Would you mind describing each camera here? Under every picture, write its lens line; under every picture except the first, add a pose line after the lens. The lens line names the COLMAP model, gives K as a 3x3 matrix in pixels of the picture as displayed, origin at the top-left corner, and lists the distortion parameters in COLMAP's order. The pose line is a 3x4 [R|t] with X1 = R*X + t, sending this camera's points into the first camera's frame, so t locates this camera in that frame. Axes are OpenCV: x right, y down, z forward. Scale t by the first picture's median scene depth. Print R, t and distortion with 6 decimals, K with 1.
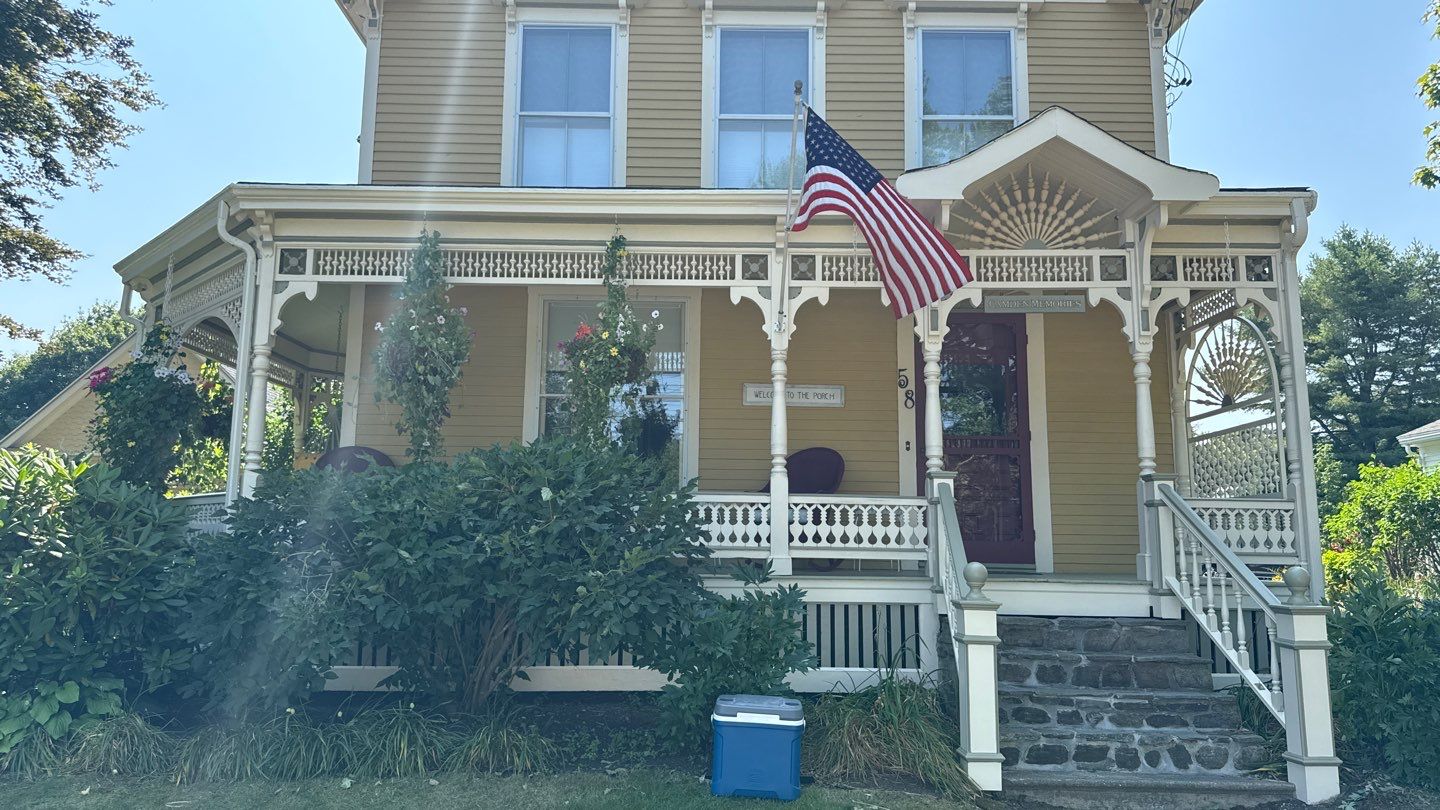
lens RADIAL K [[998.1, 0, 713.0], [0, 998.1, 405.5], [0, 0, 1]] dist [0.142023, -0.273766]
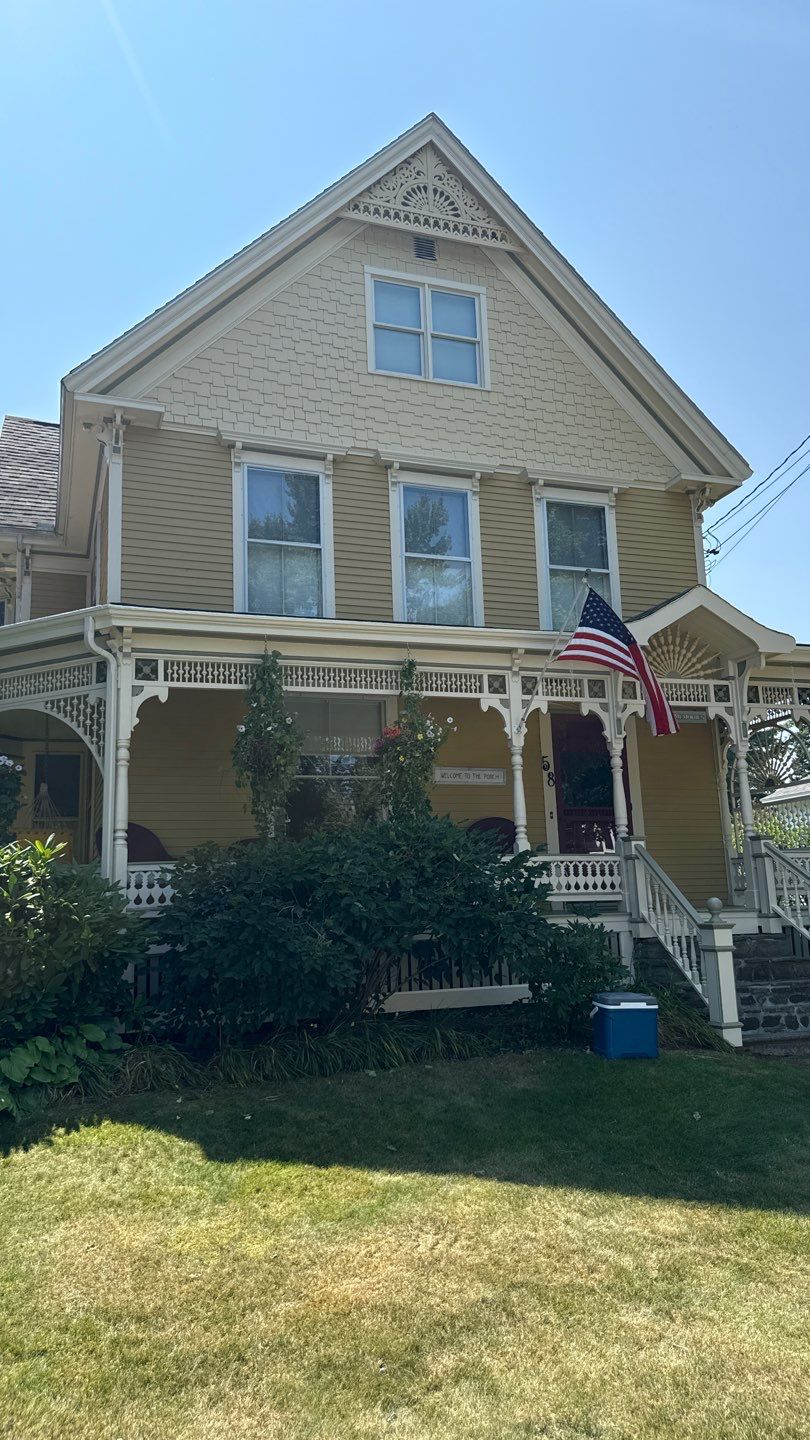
lens RADIAL K [[998.1, 0, 400.7], [0, 998.1, 709.5], [0, 0, 1]] dist [0.142023, -0.273766]
pose [[0.945345, 0.022116, 0.325321, -0.519264], [-0.004995, 0.998562, -0.053368, -0.032443], [-0.326034, 0.048827, 0.944096, -0.222797]]
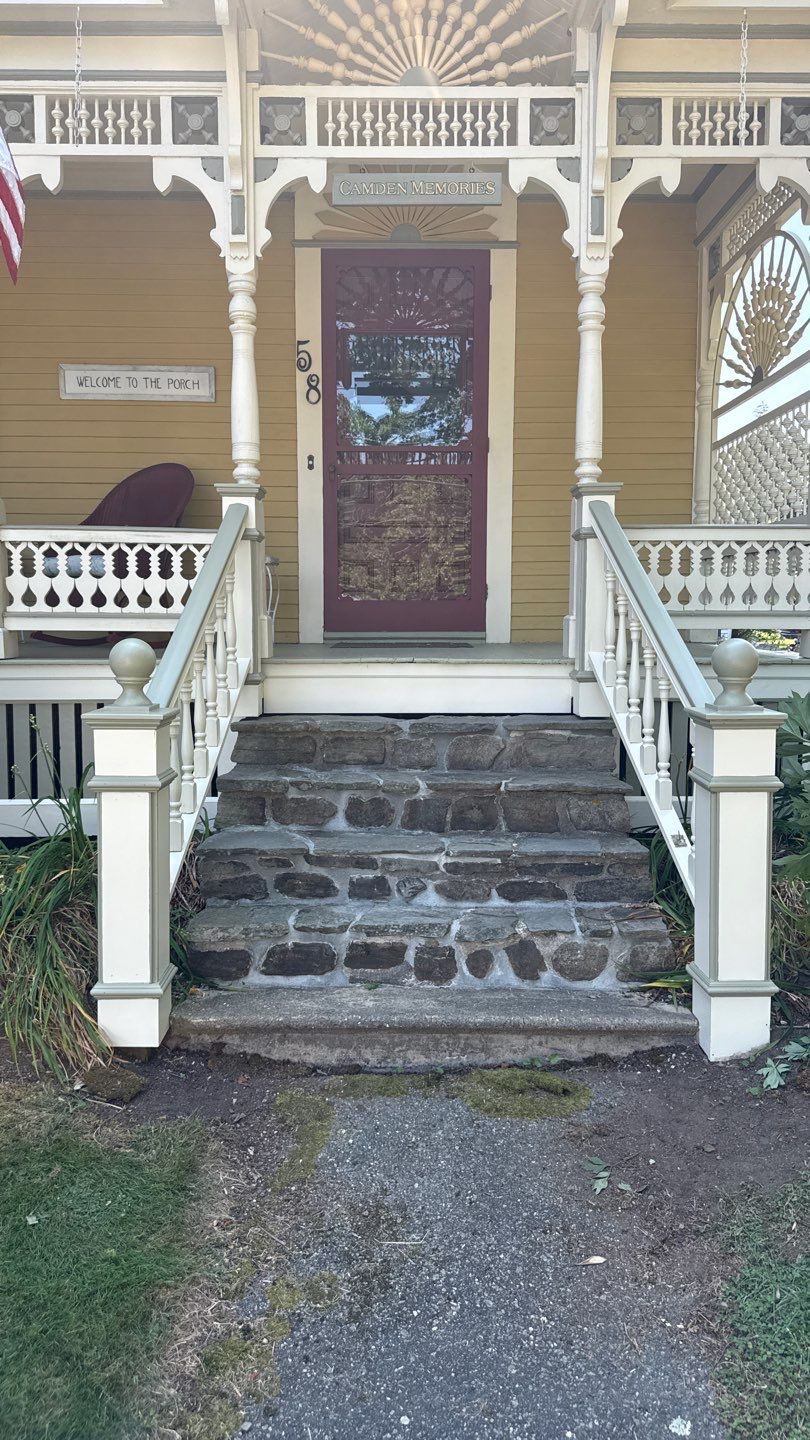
lens RADIAL K [[1011.1, 0, 403.9], [0, 1011.1, 704.1], [0, 0, 1]] dist [0.097274, -0.145427]
pose [[0.999686, -0.013043, 0.021405, 0.295791], [0.007743, 0.972874, 0.231206, 0.051128], [-0.023840, -0.230968, 0.972669, 0.361591]]
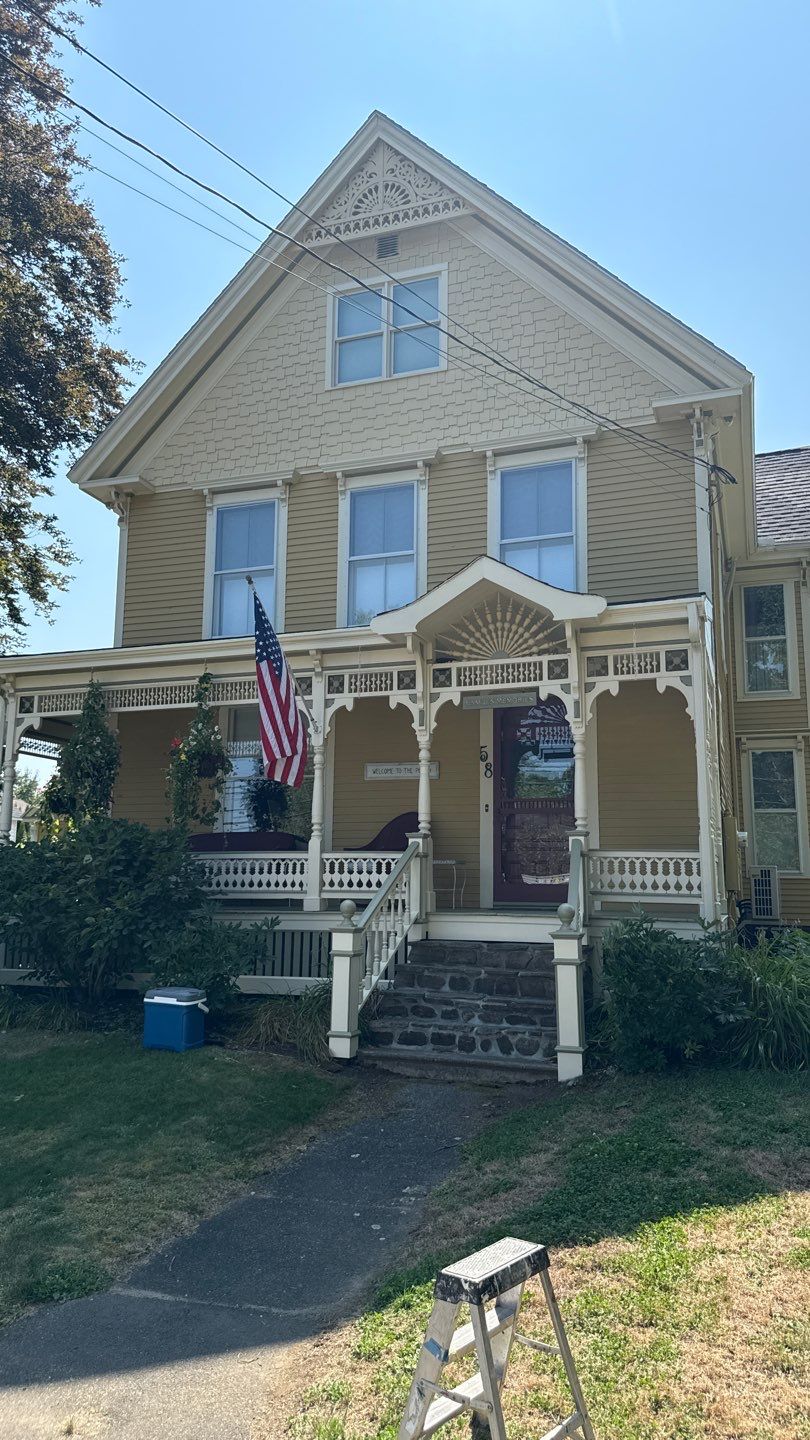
lens RADIAL K [[985.4, 0, 405.7], [0, 985.4, 723.3], [0, 0, 1]] dist [0.114334, -0.187159]
pose [[0.944970, -0.056377, -0.322263, 0.615758], [0.048648, 0.998303, -0.031996, -0.037197], [0.323520, 0.014558, 0.946109, -0.242683]]
